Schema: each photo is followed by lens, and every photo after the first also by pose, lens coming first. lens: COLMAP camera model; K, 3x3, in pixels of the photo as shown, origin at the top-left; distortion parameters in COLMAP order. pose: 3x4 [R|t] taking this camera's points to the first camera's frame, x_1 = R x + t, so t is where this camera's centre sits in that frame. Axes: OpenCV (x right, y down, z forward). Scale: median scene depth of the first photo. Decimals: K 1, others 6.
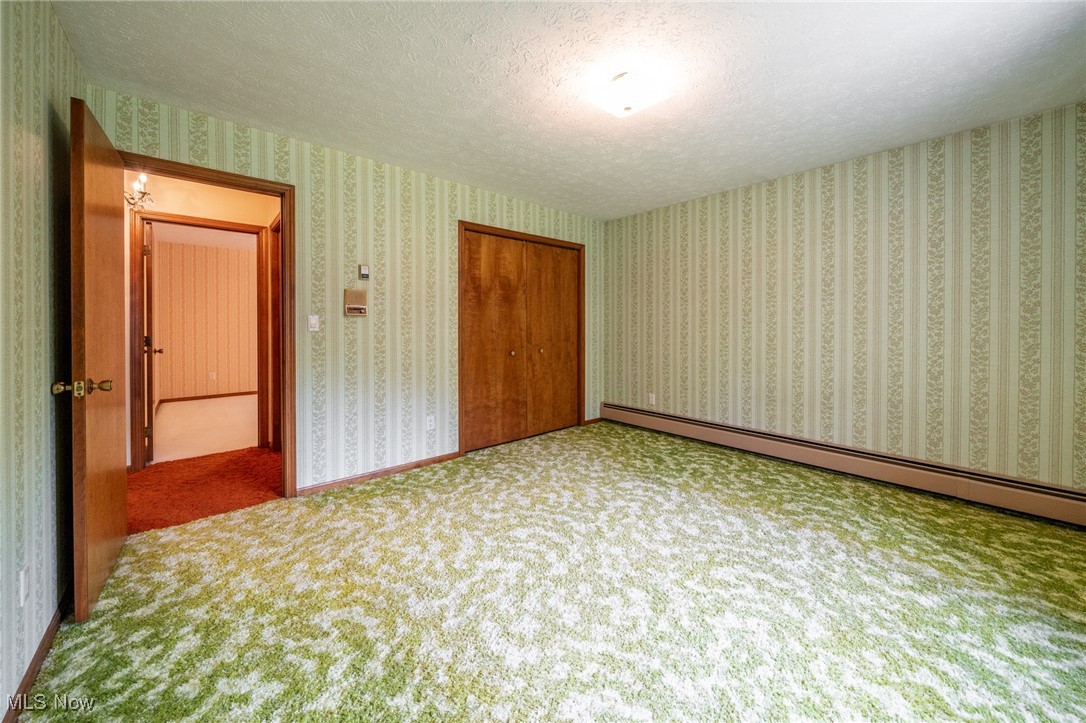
lens RADIAL K [[371.9, 0, 540.3], [0, 371.9, 332.8], [0, 0, 1]] dist [0.001030, 0.000370]
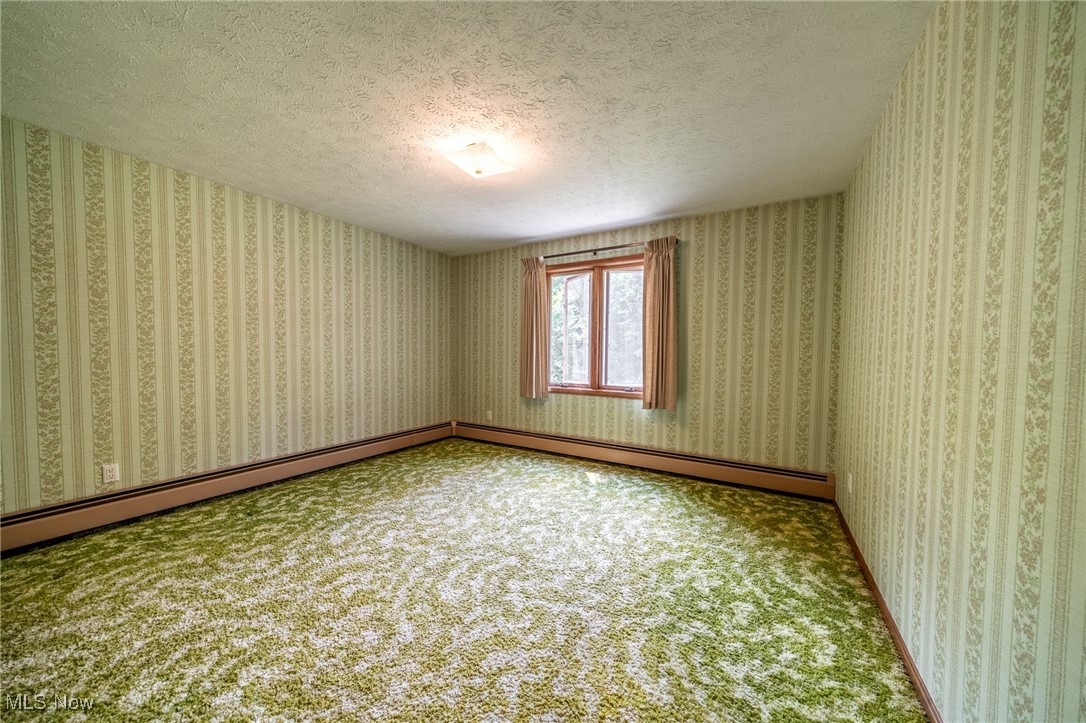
lens RADIAL K [[371.9, 0, 542.1], [0, 371.9, 359.4], [0, 0, 1]] dist [0.001030, 0.000370]
pose [[-0.278207, -0.020249, 0.960308, -0.756036], [0.009030, 0.999678, 0.023695, -0.014224], [-0.960479, 0.015264, -0.277935, 0.852747]]
